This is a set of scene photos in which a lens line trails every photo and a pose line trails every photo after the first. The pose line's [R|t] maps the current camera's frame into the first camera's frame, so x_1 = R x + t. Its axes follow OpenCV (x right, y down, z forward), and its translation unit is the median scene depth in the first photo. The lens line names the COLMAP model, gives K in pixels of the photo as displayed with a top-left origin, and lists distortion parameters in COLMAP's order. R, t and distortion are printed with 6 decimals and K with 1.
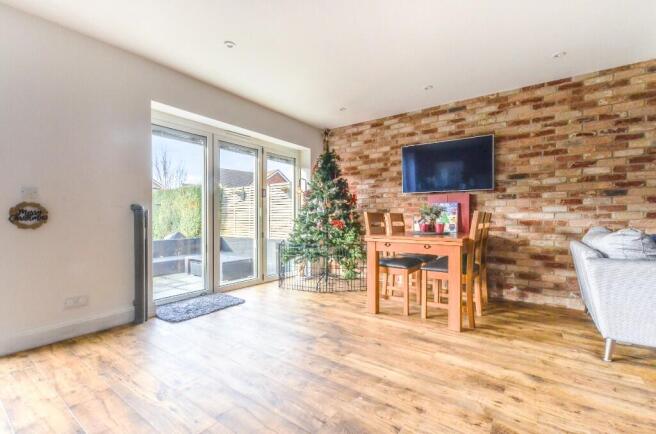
lens RADIAL K [[297.7, 0, 328.0], [0, 297.7, 218.3], [0, 0, 1]] dist [0.004318, -0.000433]
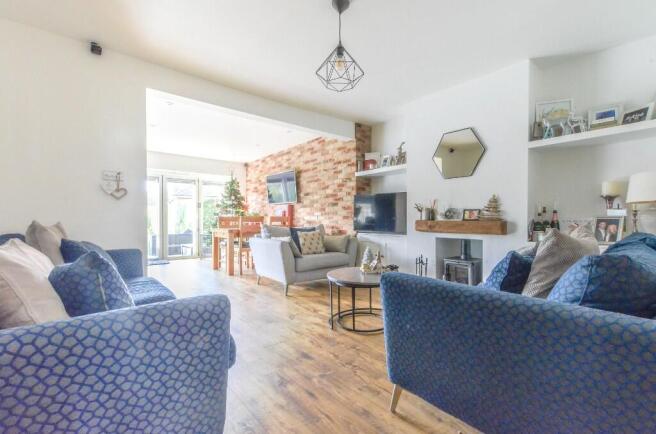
lens RADIAL K [[297.7, 0, 328.2], [0, 297.7, 219.2], [0, 0, 1]] dist [0.004318, -0.000433]
pose [[0.958873, -0.000496, -0.283834, 1.276903], [-0.000519, 0.999994, -0.003502, 0.004834], [0.283834, 0.003505, 0.958867, -0.587175]]
